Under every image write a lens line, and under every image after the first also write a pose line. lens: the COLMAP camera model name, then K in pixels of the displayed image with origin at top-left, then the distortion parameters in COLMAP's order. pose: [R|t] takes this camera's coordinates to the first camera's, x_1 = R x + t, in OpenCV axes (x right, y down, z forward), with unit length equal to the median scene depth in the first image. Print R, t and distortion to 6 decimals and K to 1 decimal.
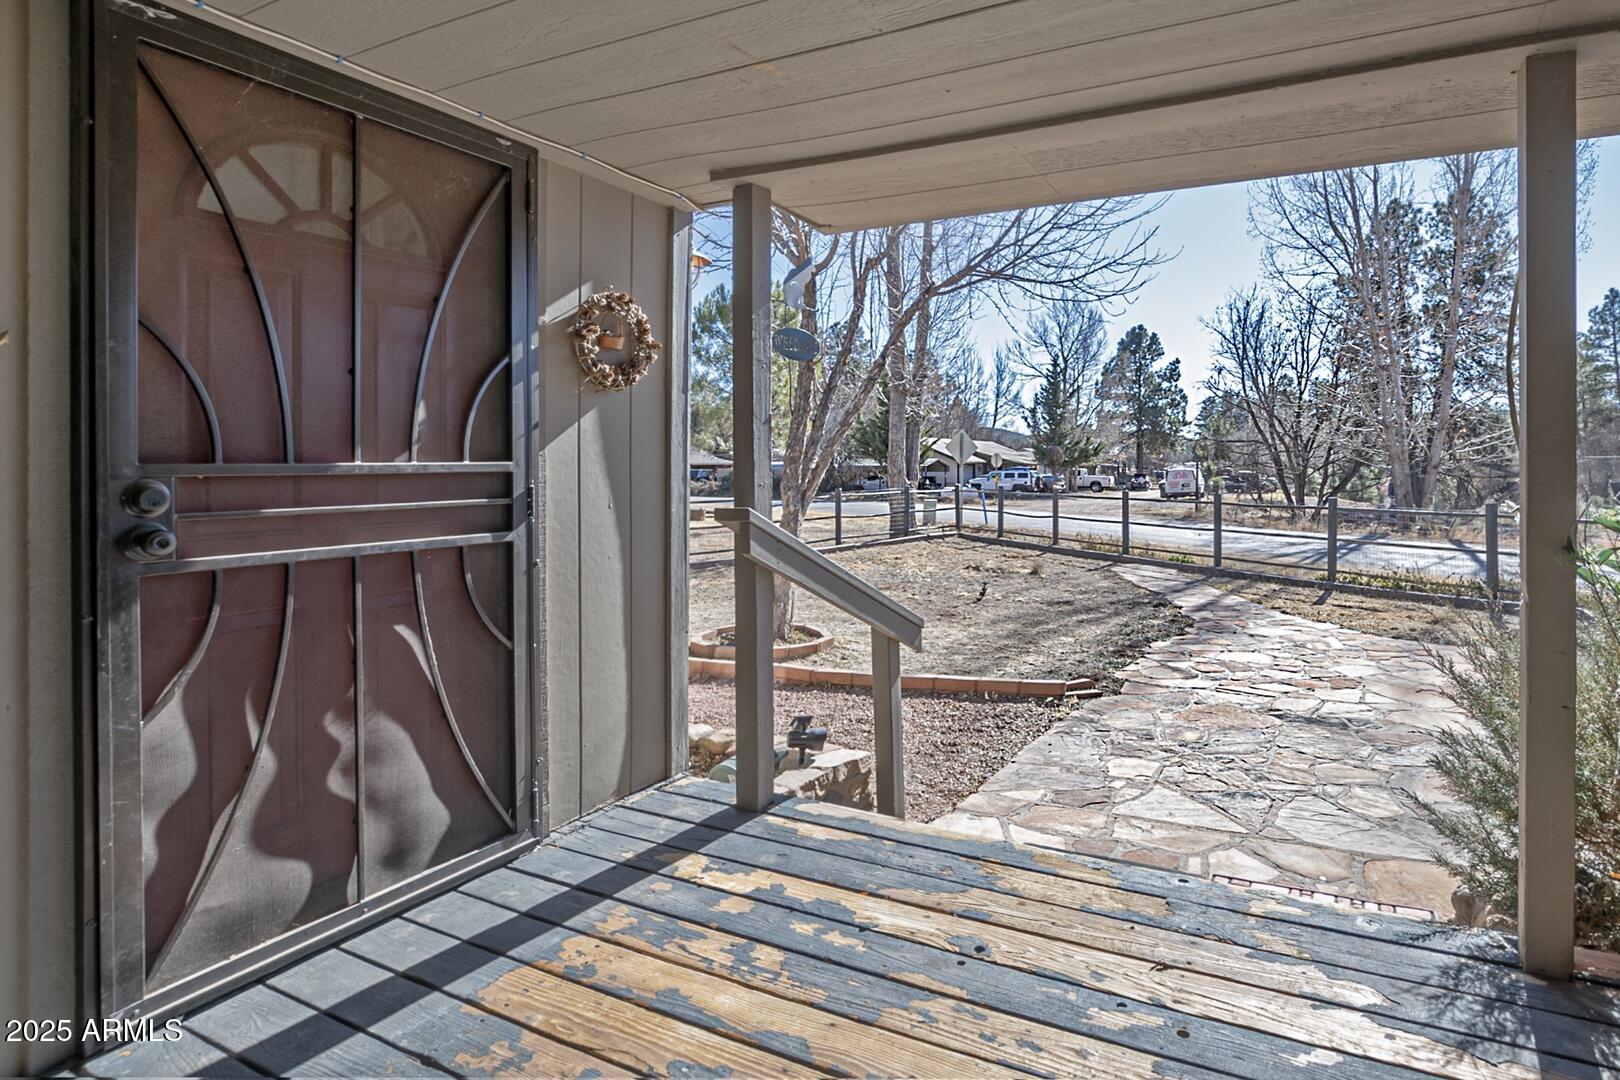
lens RADIAL K [[831.5, 0, 814.4], [0, 831.5, 480.7], [0, 0, 1]] dist [-0.021122, 0.000382]
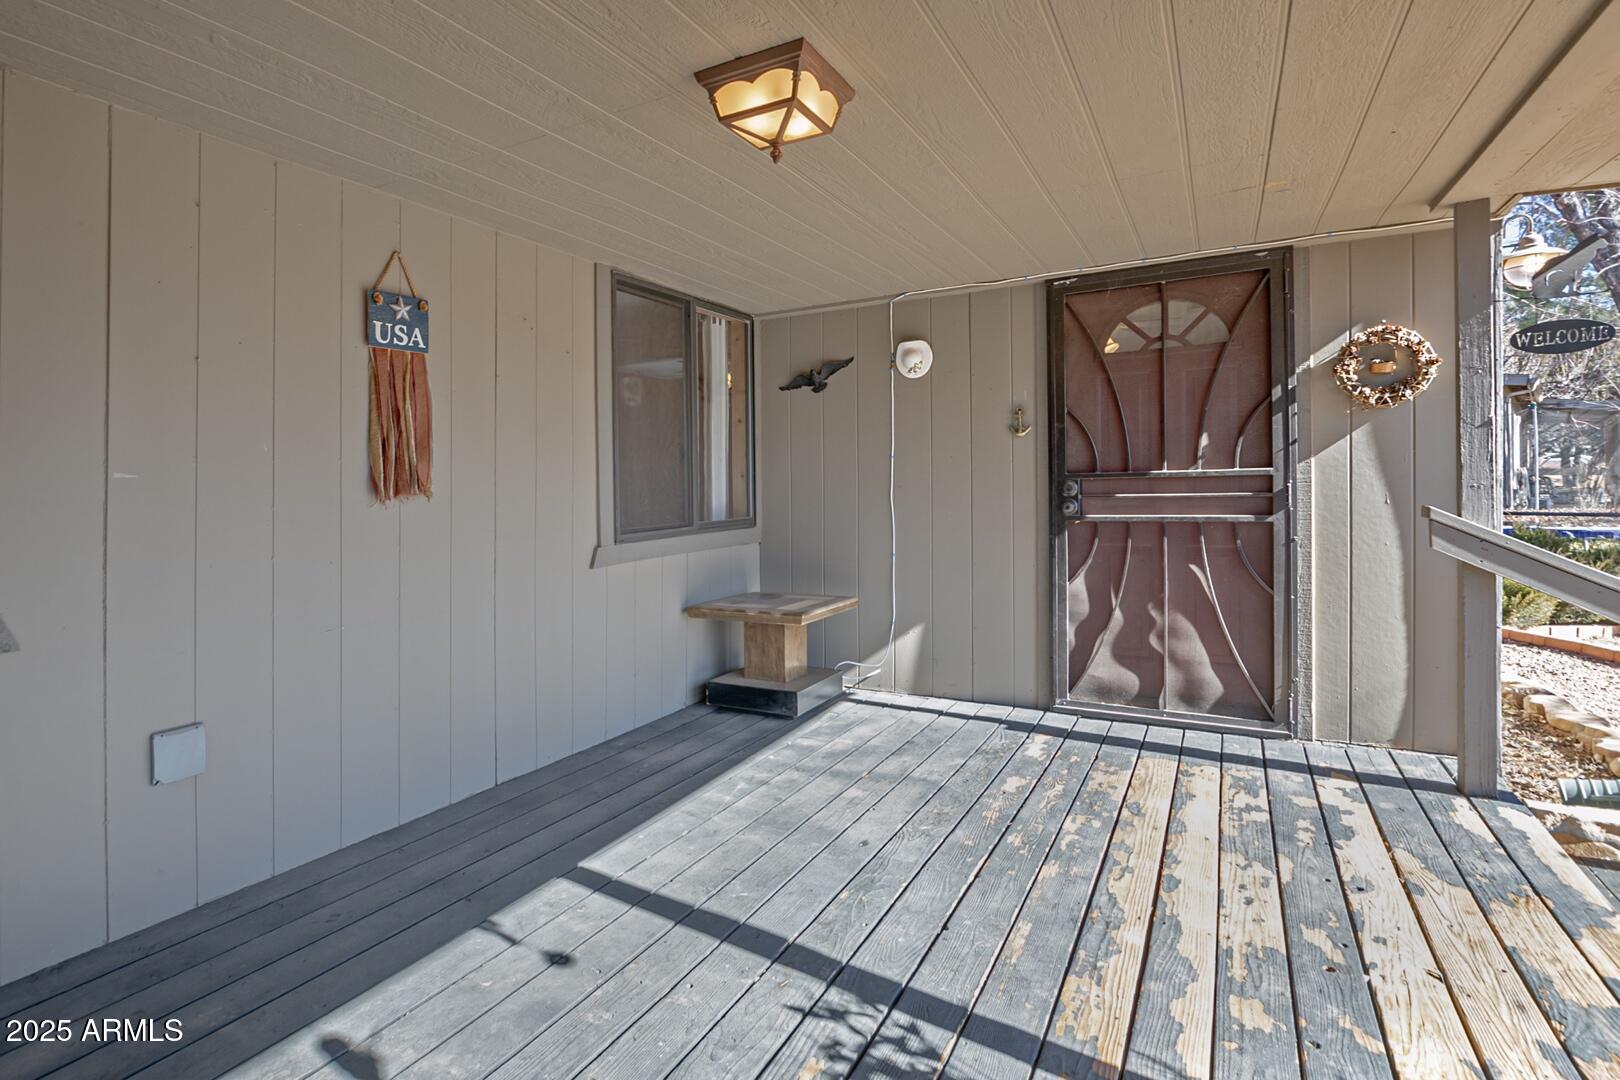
lens RADIAL K [[831.5, 0, 814.4], [0, 831.5, 480.7], [0, 0, 1]] dist [-0.021122, 0.000382]
pose [[-0.013159, 0.004066, -0.999905, 1.137552], [0.000379, 0.999992, 0.004061, -0.006619], [0.999913, -0.000325, -0.013160, 0.213427]]
